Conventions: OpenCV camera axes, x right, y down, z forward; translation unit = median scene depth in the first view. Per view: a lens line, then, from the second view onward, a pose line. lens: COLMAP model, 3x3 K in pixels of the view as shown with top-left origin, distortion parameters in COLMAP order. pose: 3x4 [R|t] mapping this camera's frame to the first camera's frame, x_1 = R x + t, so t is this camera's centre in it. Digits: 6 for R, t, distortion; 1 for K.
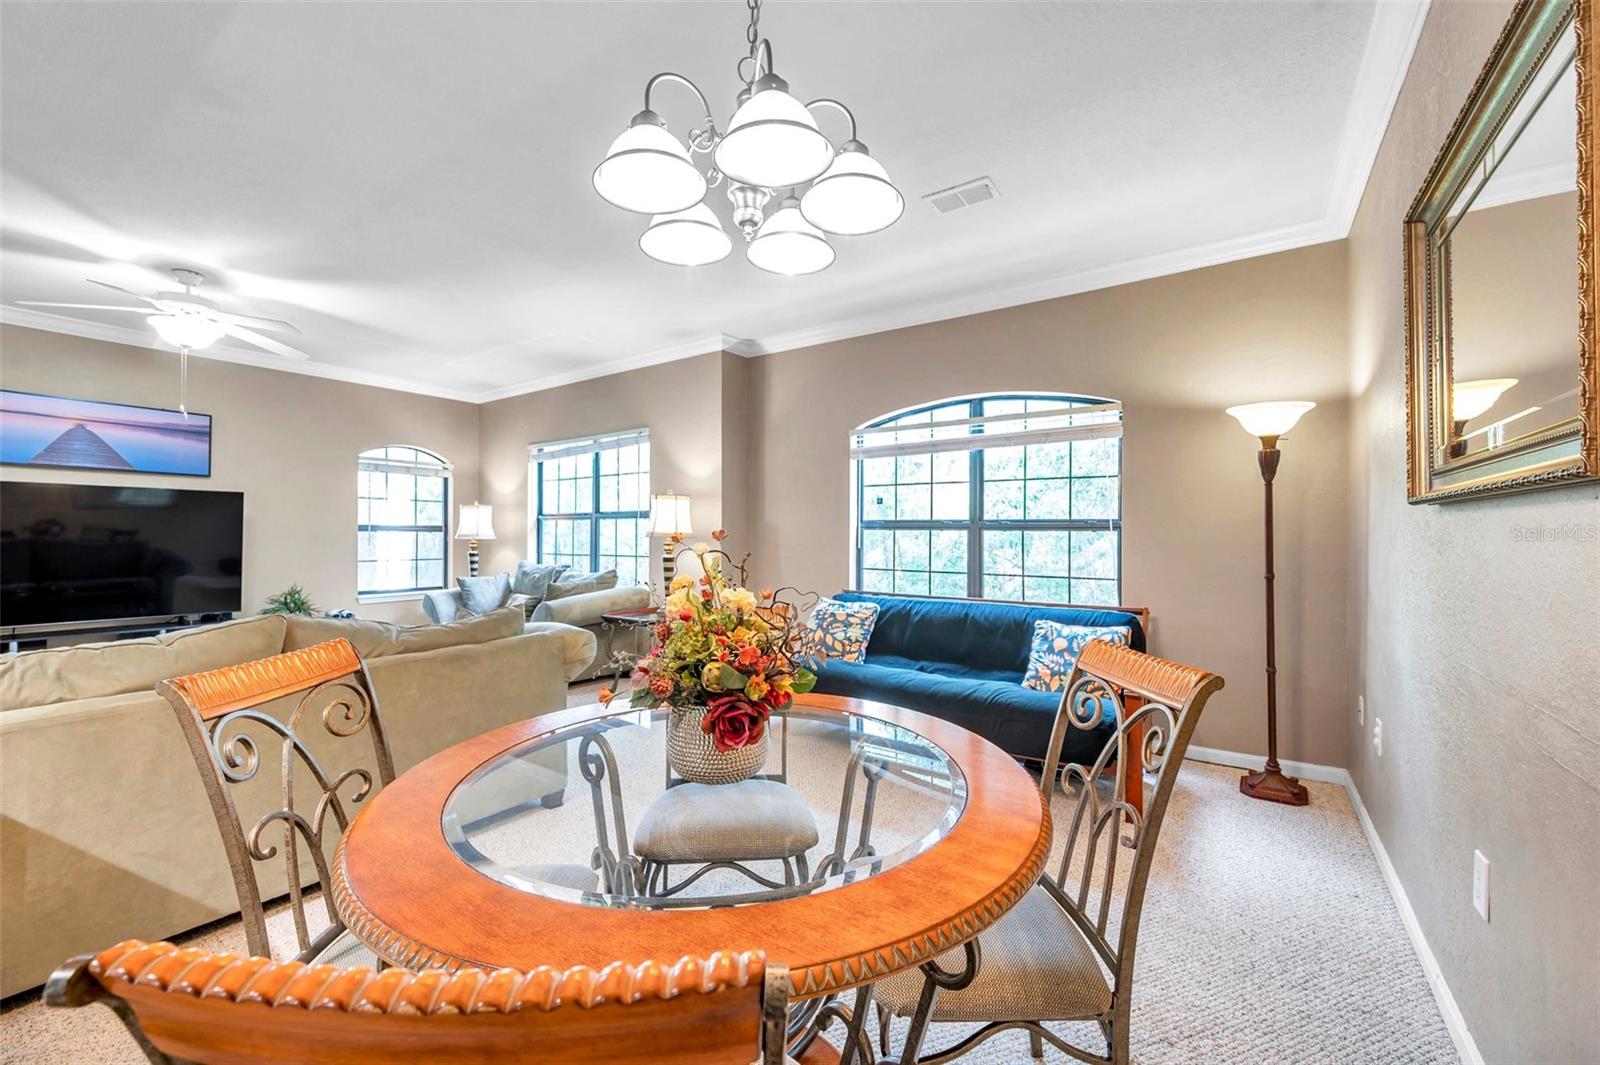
lens RADIAL K [[634.8, 0, 789.9], [0, 634.8, 530.1], [0, 0, 1]] dist [-0.002295, 0.000467]
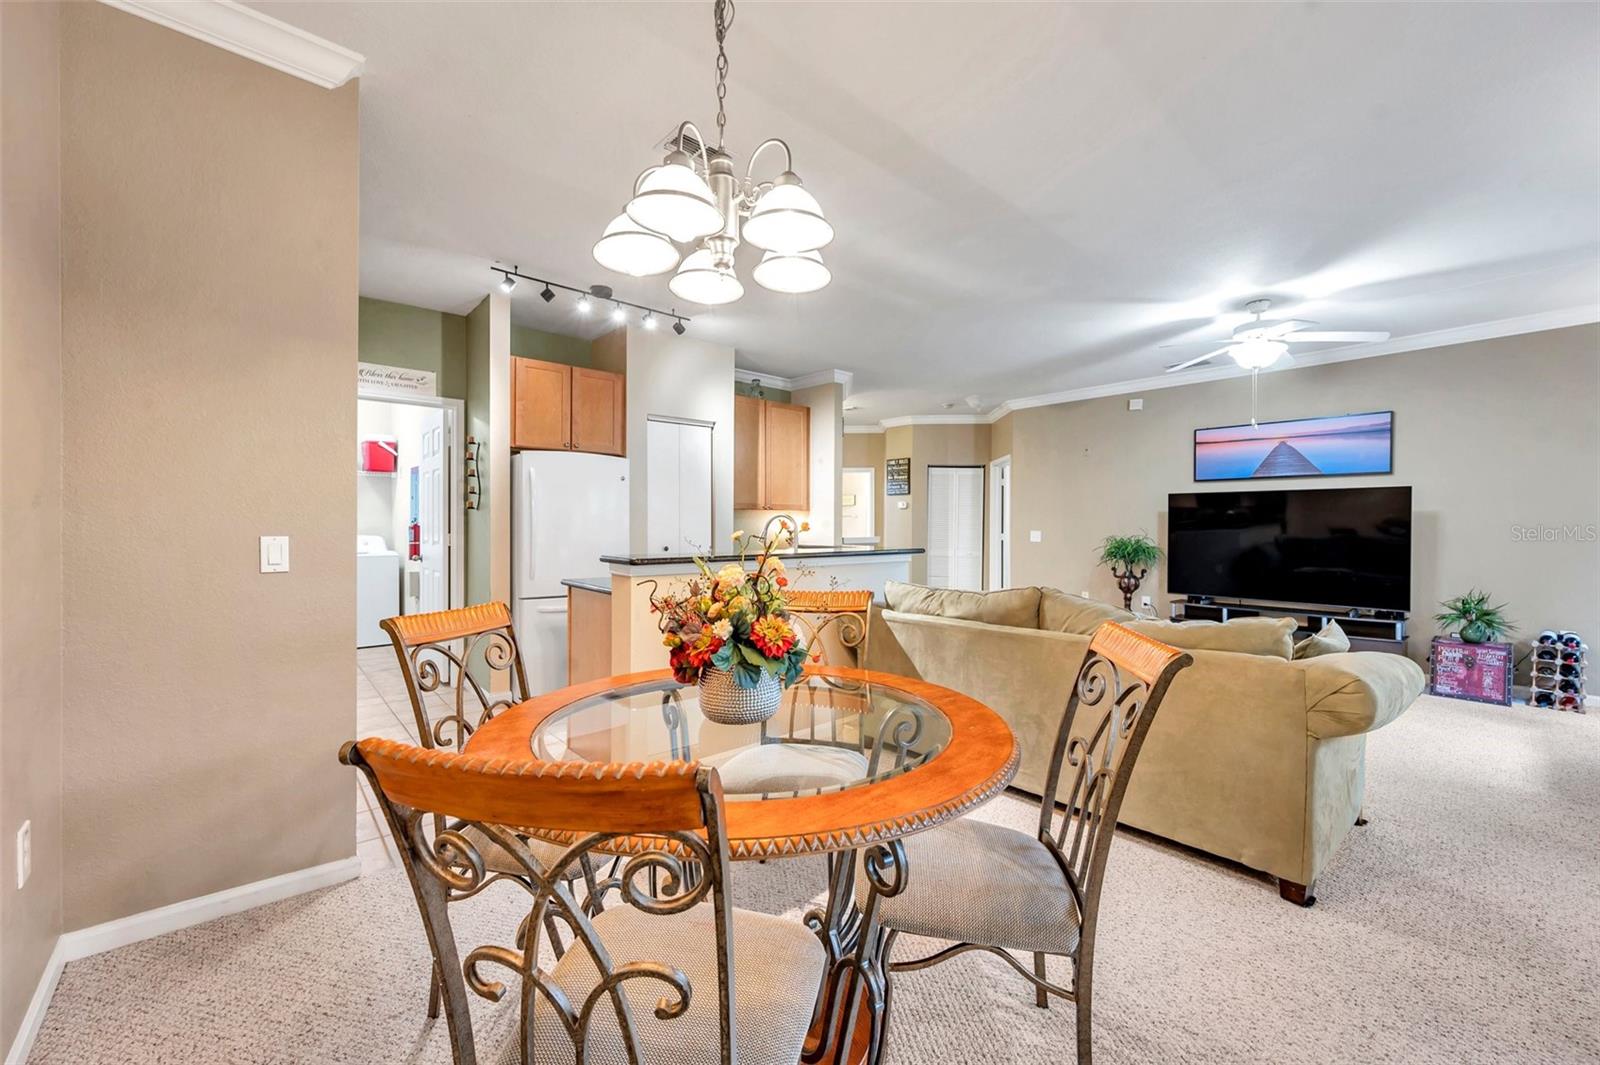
lens RADIAL K [[634.8, 0, 809.8], [0, 634.8, 530.8], [0, 0, 1]] dist [-0.002295, 0.000467]
pose [[-0.219780, -0.001546, -0.975548, 0.281065], [0.003527, 0.999991, -0.002379, 0.006365], [0.975543, -0.003963, -0.219772, 0.368980]]
